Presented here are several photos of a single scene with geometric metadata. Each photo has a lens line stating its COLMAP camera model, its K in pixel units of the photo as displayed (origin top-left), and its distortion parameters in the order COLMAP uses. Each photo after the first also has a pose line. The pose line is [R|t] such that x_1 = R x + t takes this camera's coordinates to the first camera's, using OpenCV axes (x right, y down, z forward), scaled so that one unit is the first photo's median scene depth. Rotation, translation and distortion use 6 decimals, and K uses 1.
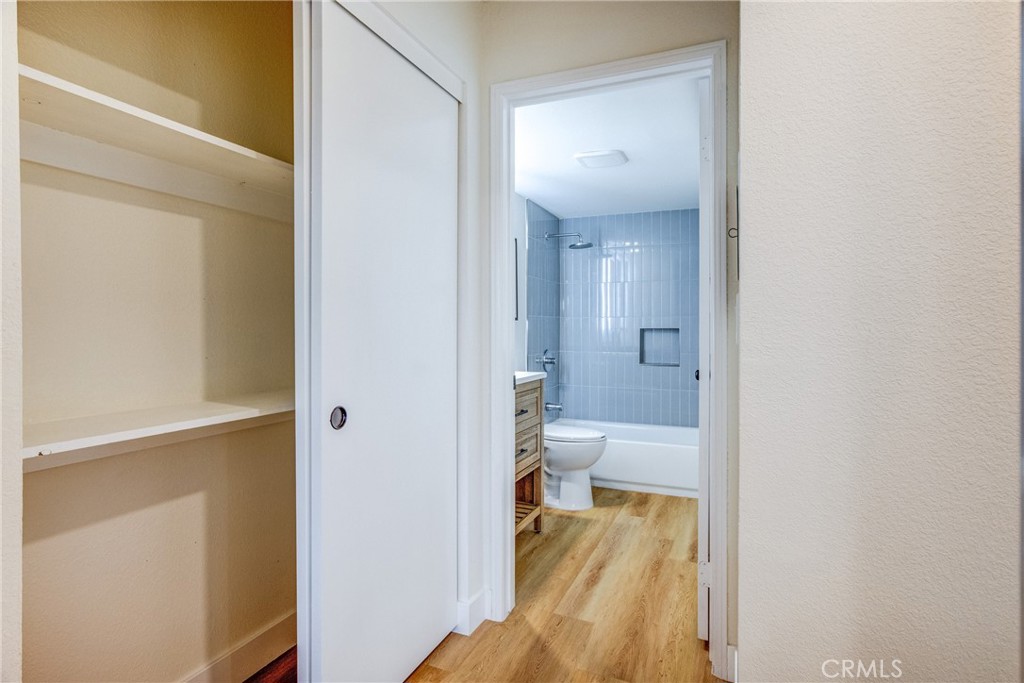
lens RADIAL K [[518.9, 0, 514.3], [0, 518.9, 336.5], [0, 0, 1]] dist [-0.005491, 0.001061]
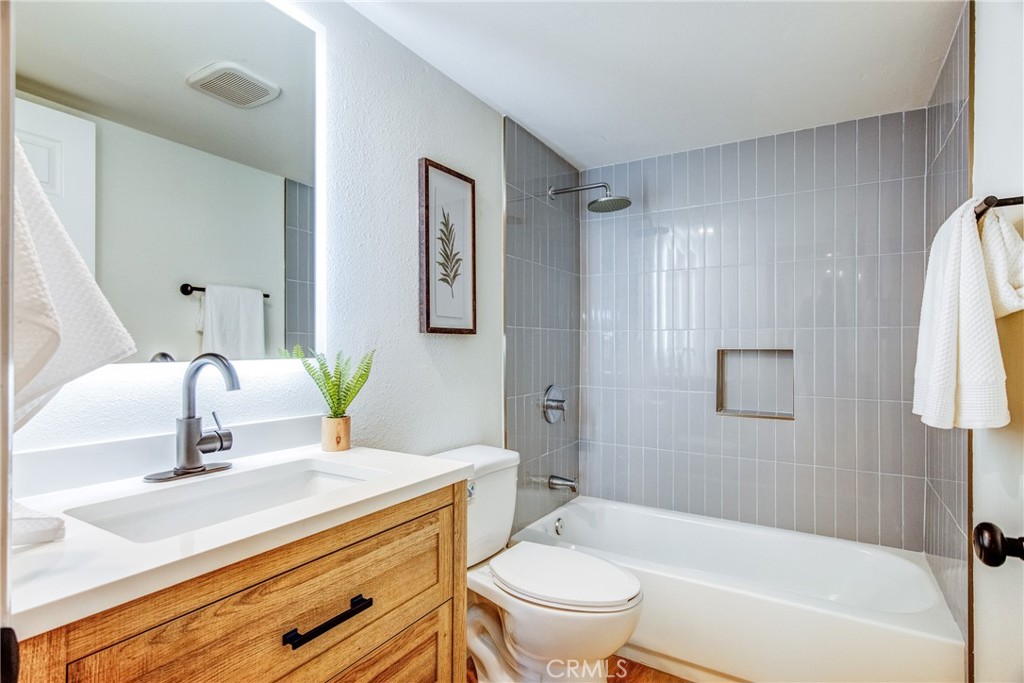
lens RADIAL K [[518.9, 0, 509.4], [0, 518.9, 345.7], [0, 0, 1]] dist [-0.005491, 0.001061]
pose [[0.990799, 0.001450, -0.135334, 0.094147], [-0.003509, 0.999882, -0.014978, -0.009812], [0.135296, 0.015315, 0.990687, 0.407041]]
